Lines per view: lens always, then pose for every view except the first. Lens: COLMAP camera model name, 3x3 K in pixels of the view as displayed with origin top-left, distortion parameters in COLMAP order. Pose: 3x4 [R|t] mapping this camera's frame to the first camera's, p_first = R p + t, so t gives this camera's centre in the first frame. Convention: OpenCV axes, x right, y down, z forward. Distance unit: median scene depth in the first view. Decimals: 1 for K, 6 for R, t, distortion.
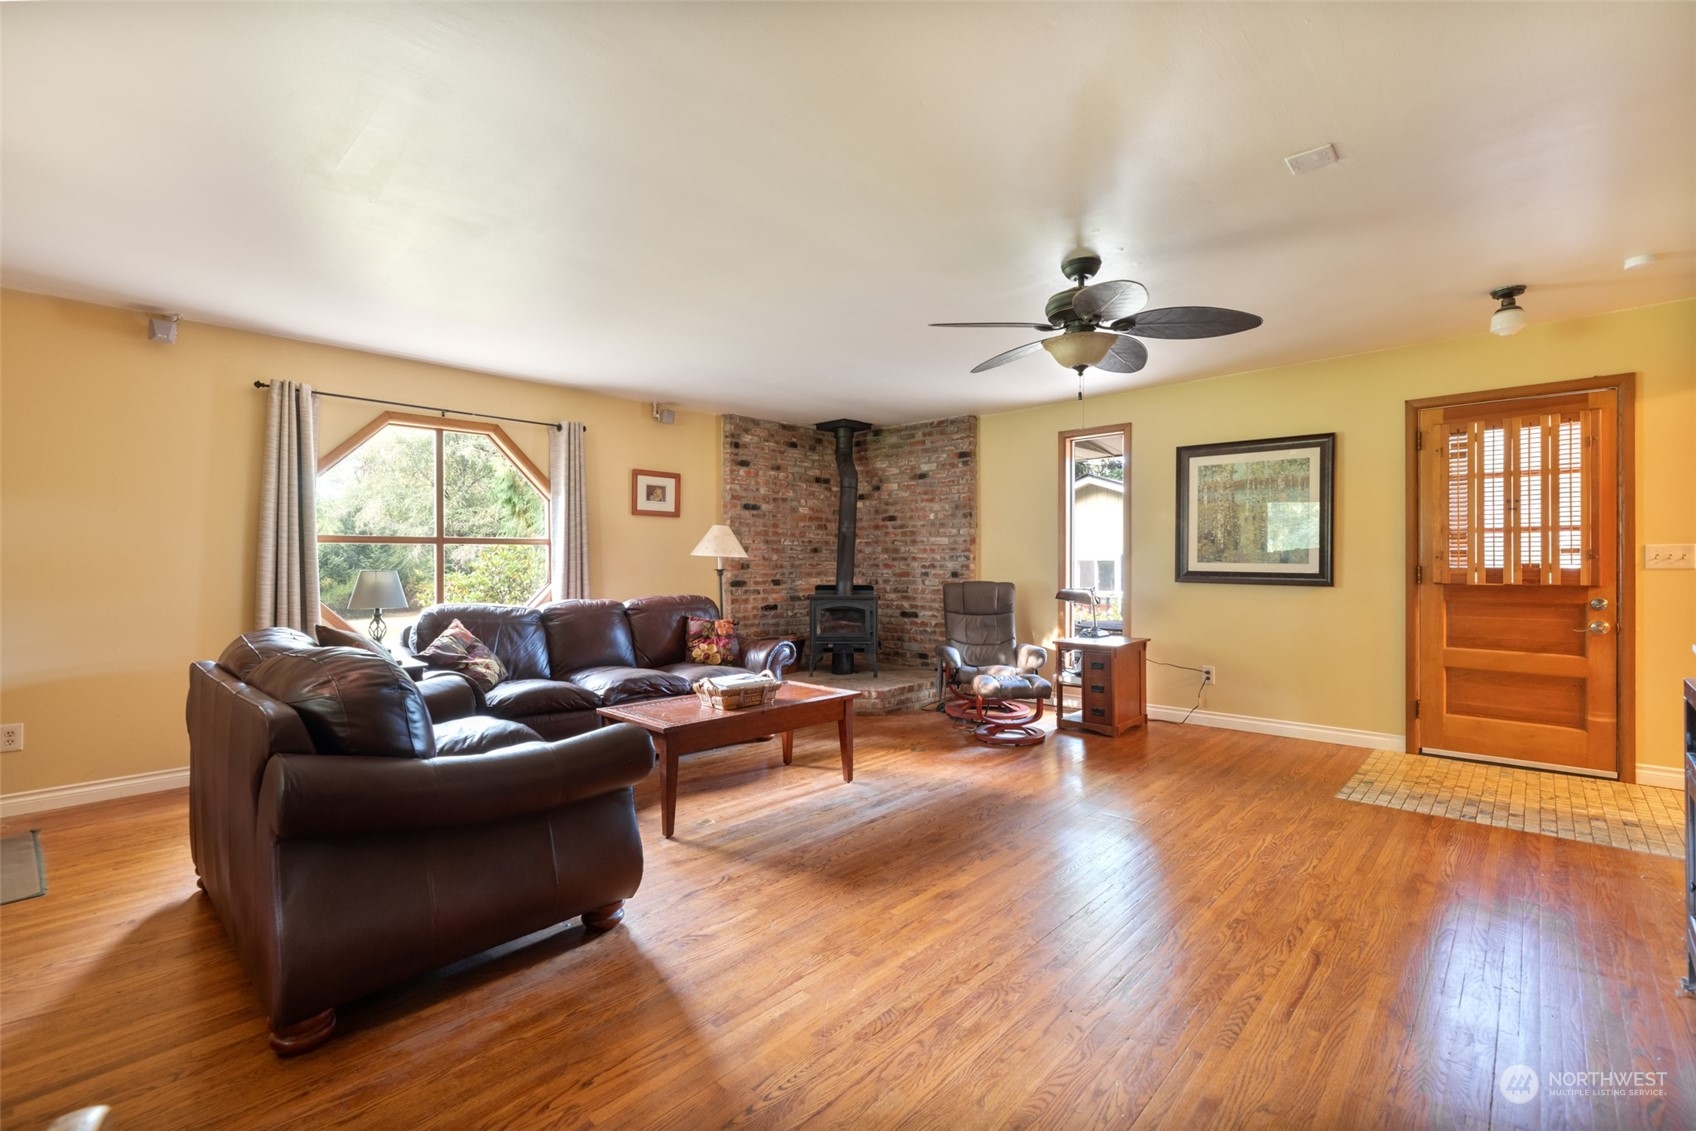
lens RADIAL K [[723.2, 0, 851.1], [0, 723.2, 561.2], [0, 0, 1]] dist [-0.004489, -0.000579]
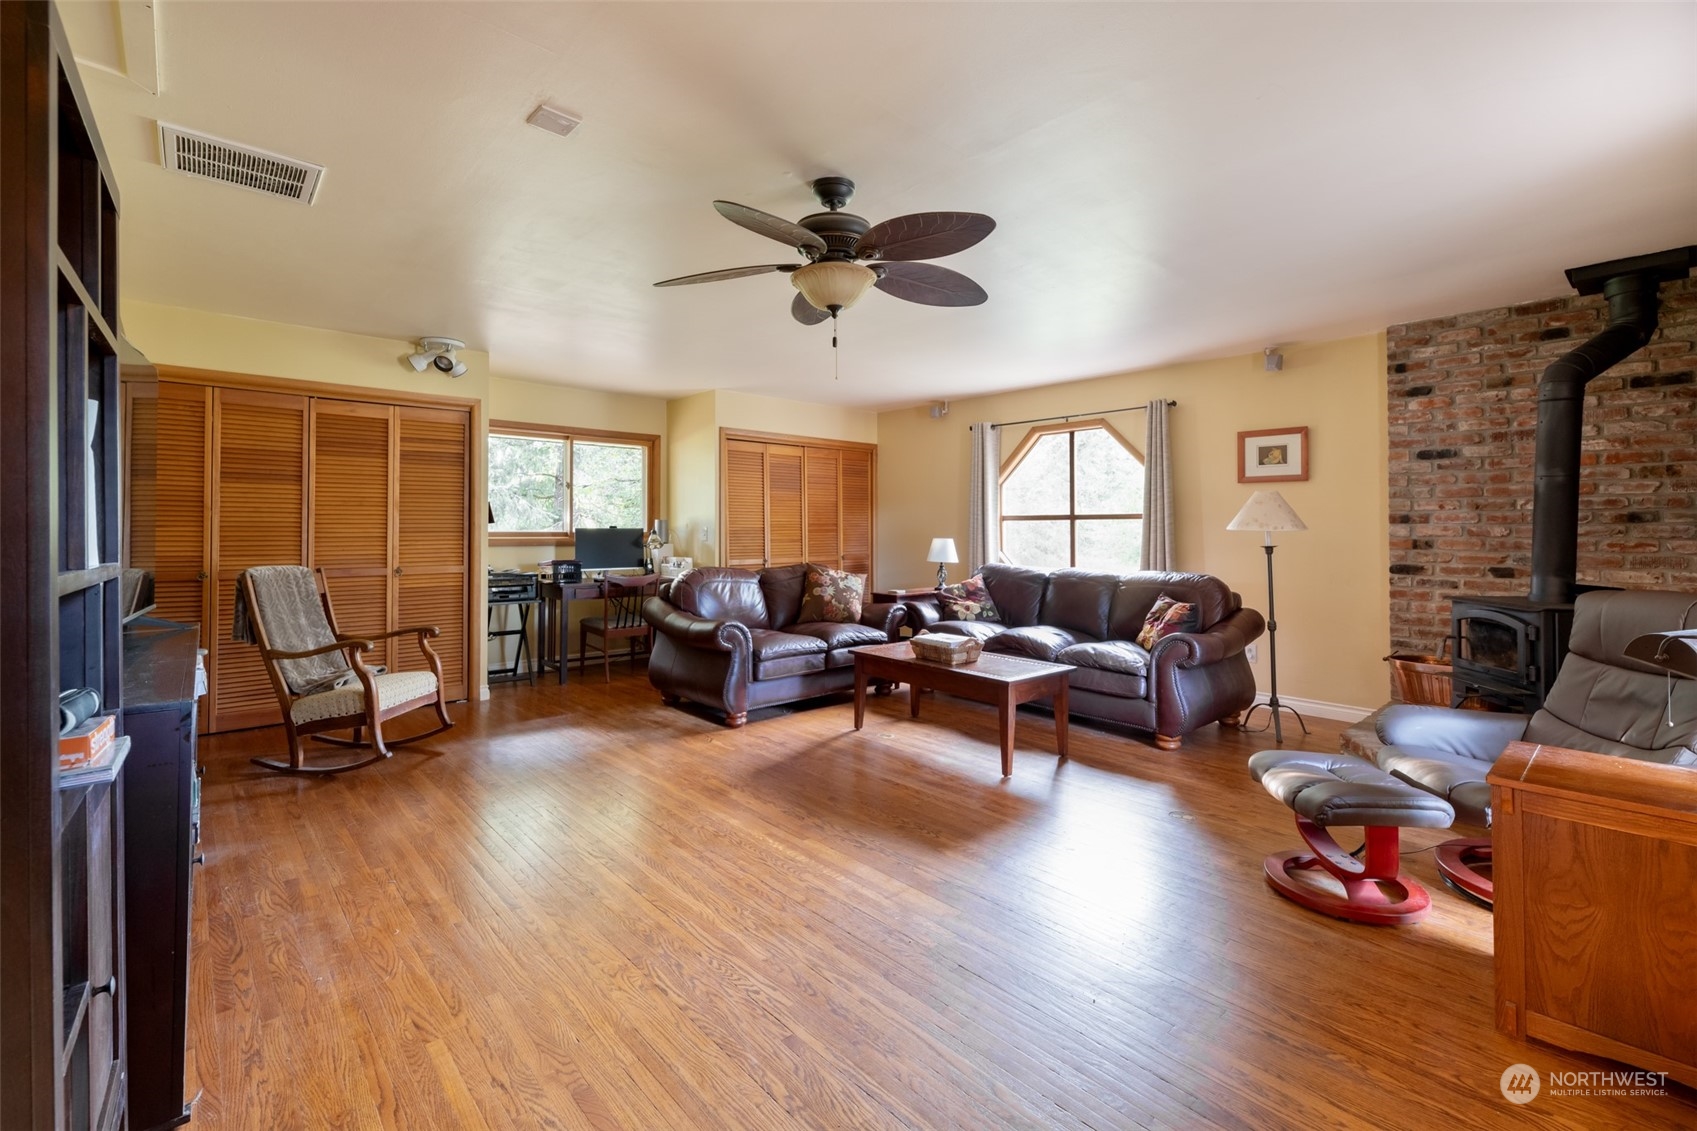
lens RADIAL K [[723.7, 0, 851.4], [0, 723.7, 525.2], [0, 0, 1]] dist [-0.004489, -0.000579]
pose [[-0.070562, -0.004851, -0.997496, 0.562205], [-0.003969, 0.999982, -0.004583, -0.005758], [0.997500, 0.003636, -0.070580, 0.524197]]
